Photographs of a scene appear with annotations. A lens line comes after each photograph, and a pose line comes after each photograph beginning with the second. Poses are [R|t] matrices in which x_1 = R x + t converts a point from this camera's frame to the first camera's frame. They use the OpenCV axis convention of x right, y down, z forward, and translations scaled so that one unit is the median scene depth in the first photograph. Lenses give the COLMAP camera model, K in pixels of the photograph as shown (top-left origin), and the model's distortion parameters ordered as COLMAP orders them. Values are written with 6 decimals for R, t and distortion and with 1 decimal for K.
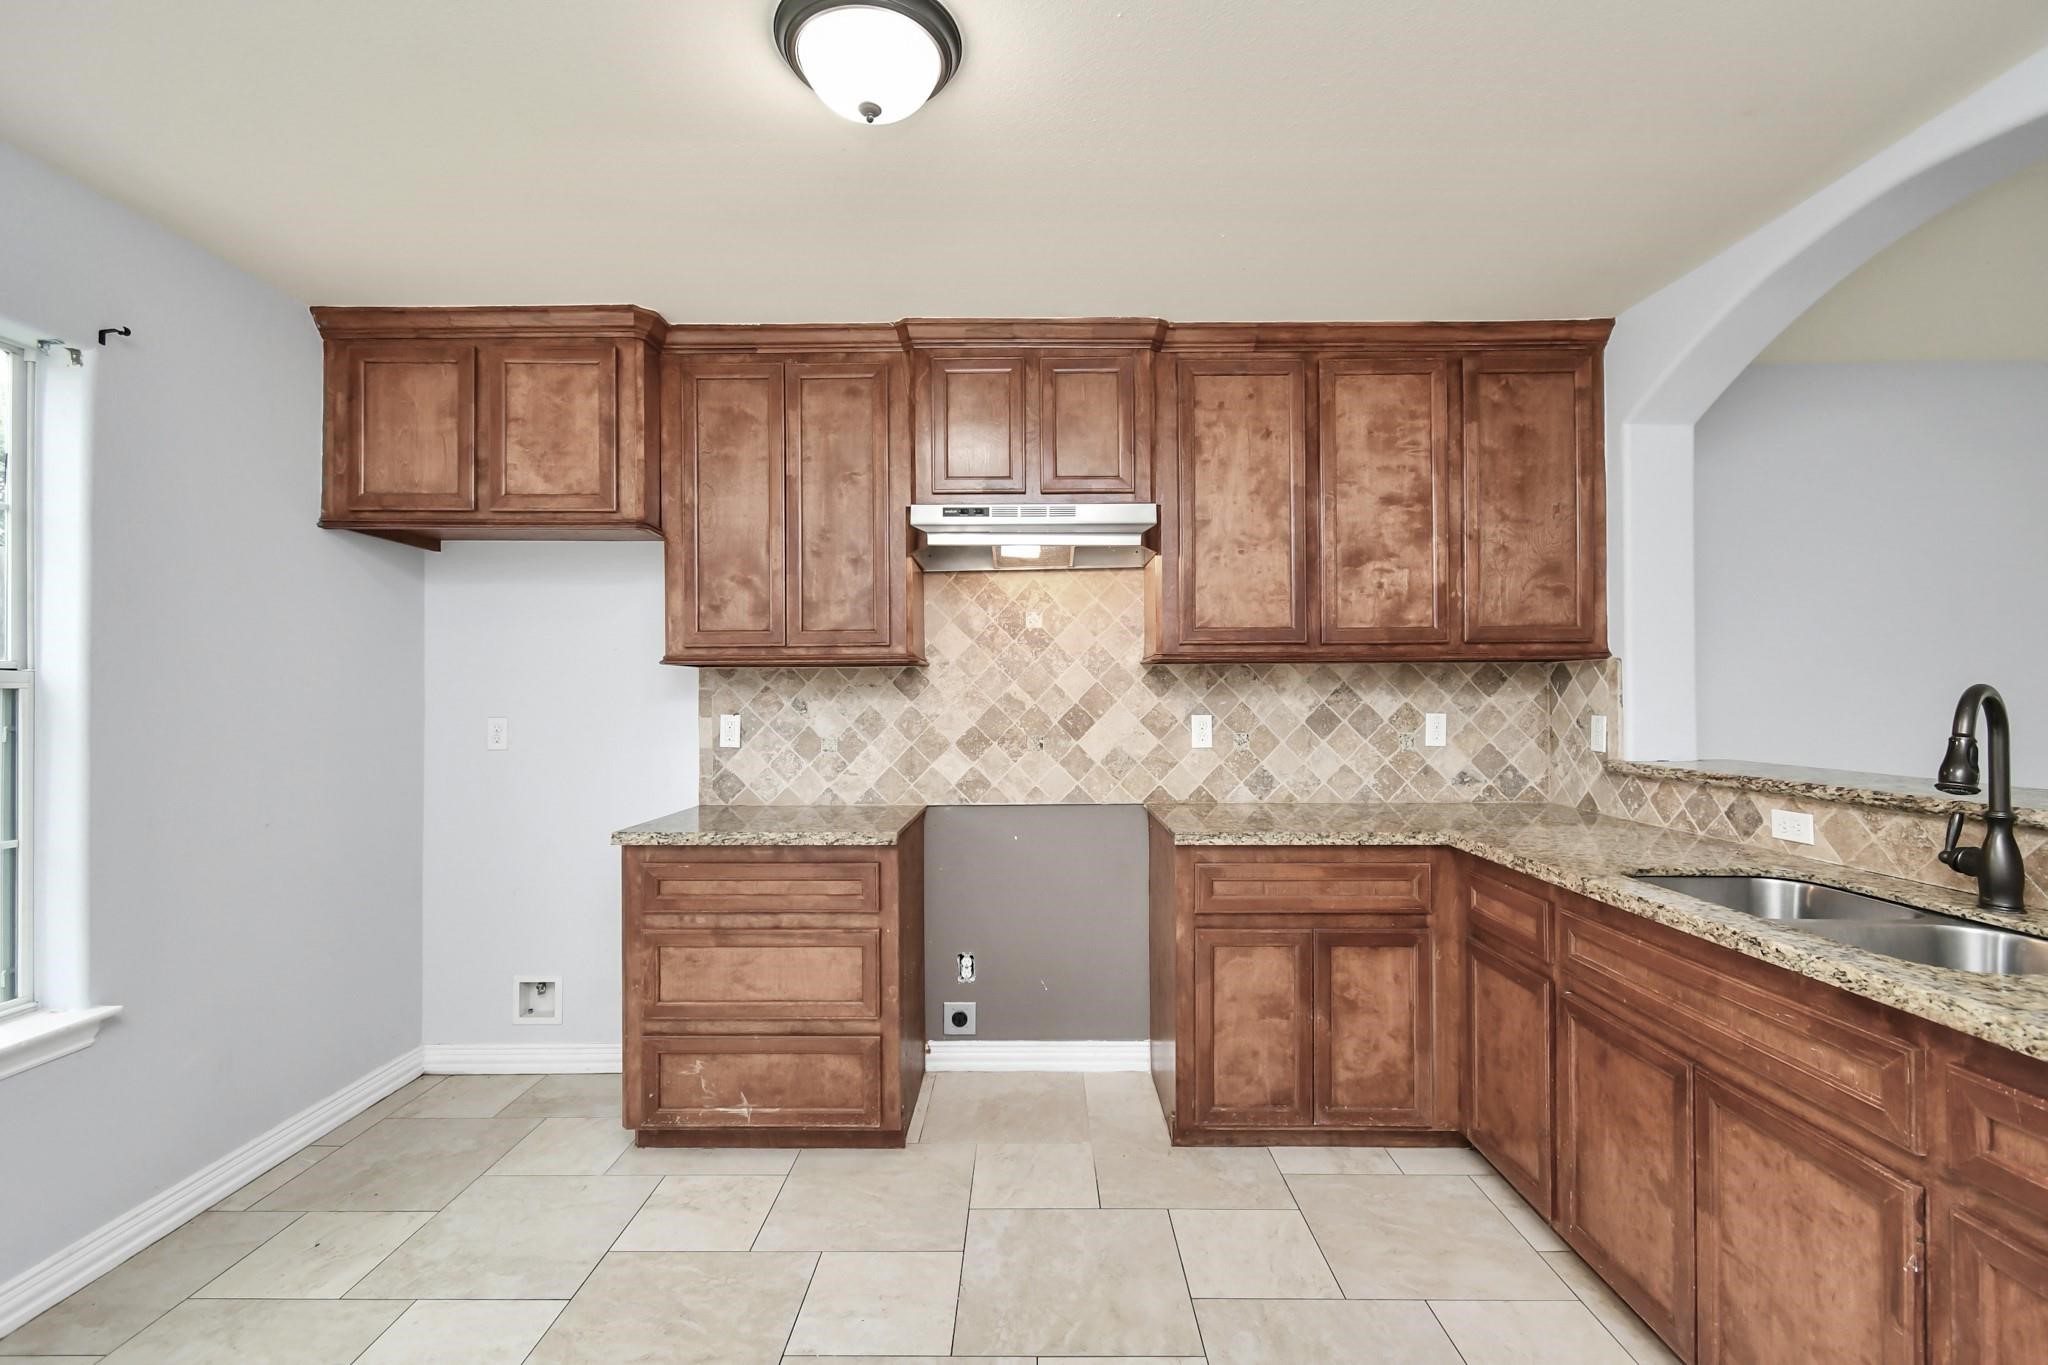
lens RADIAL K [[902.0, 0, 1028.9], [0, 902.0, 688.6], [0, 0, 1]] dist [0.000292, -0.001297]
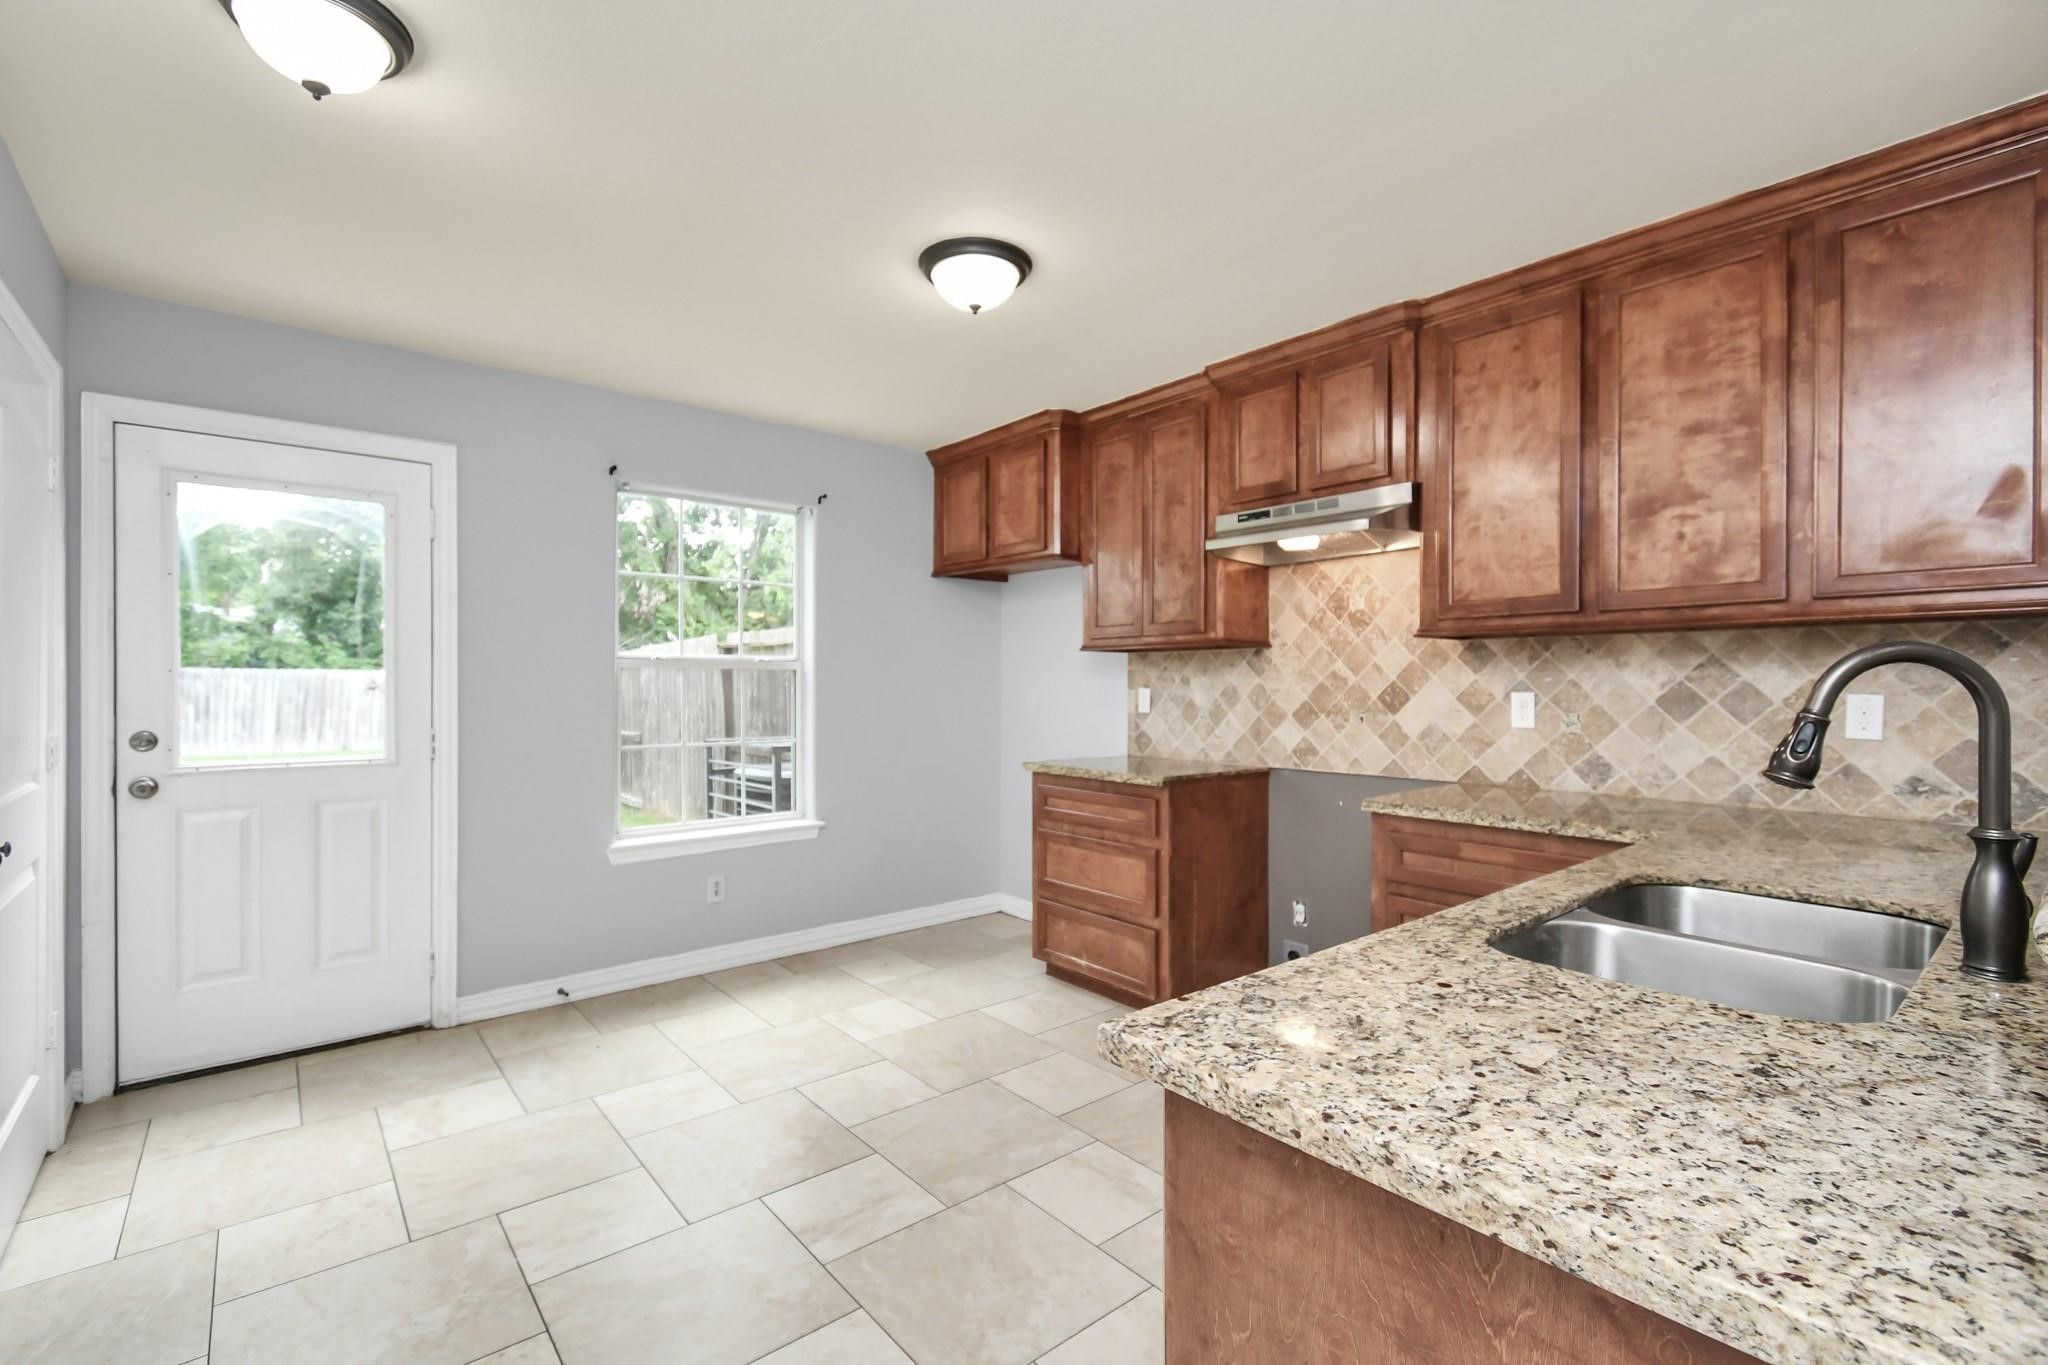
lens RADIAL K [[902.0, 0, 1026.7], [0, 902.0, 684.0], [0, 0, 1]] dist [0.000292, -0.001297]
pose [[0.645734, 0.005421, -0.763543, 0.632741], [0.003139, 0.999948, 0.009753, 0.010906], [0.763556, -0.008694, 0.645683, 0.011463]]
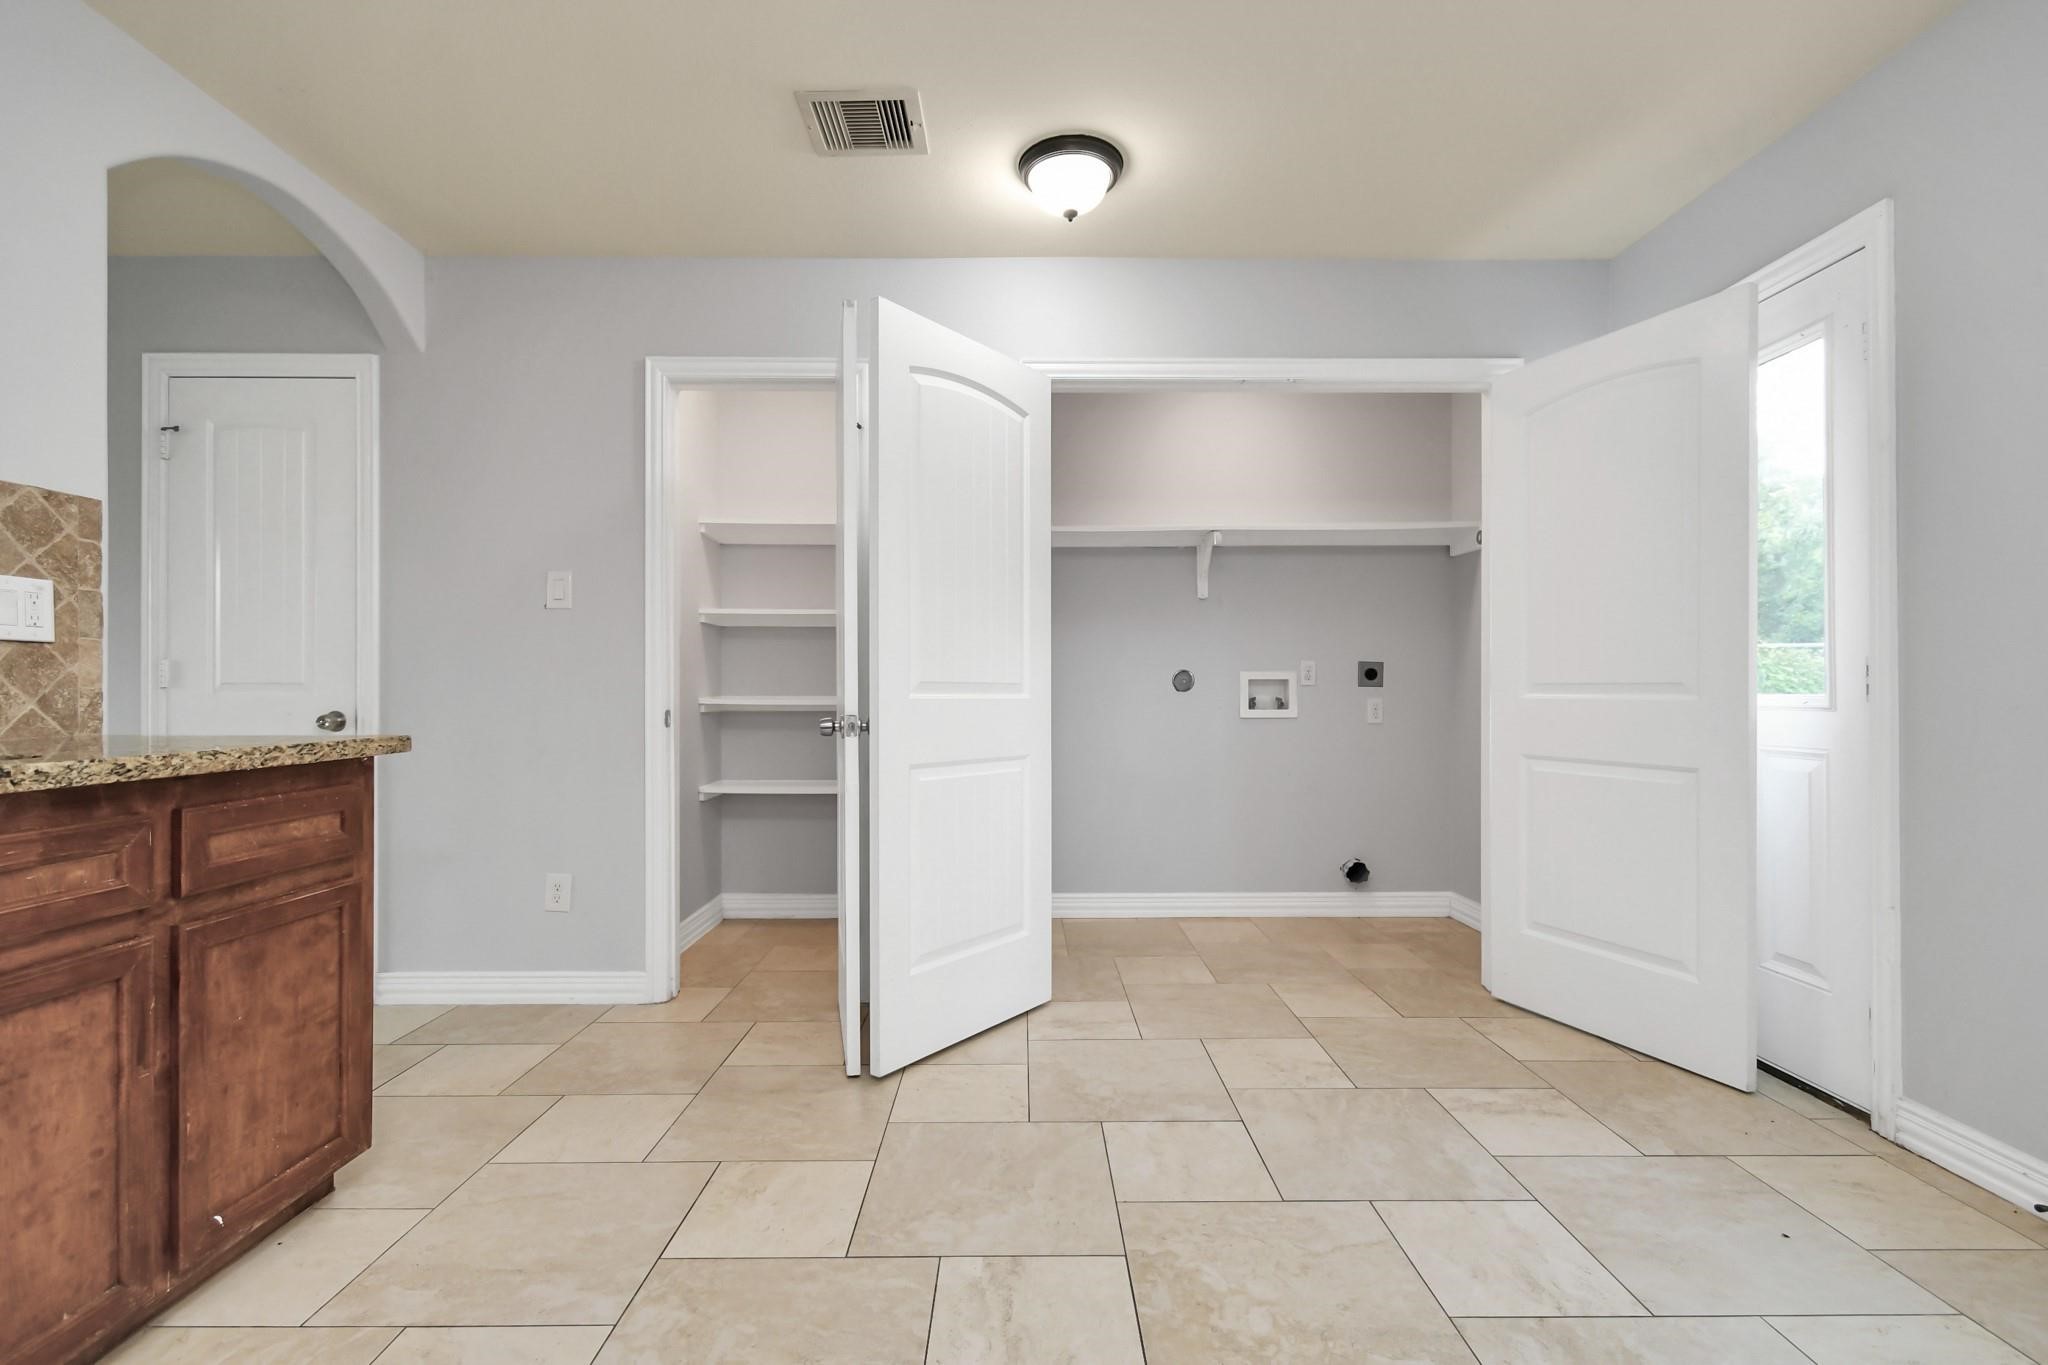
lens RADIAL K [[902.0, 0, 1023.8], [0, 902.0, 686.3], [0, 0, 1]] dist [0.000292, -0.001297]
pose [[-0.999974, 0.004595, -0.005643, -0.047465], [0.004678, 0.999879, -0.014835, 0.111243], [0.005575, -0.014861, -0.999874, 0.912505]]
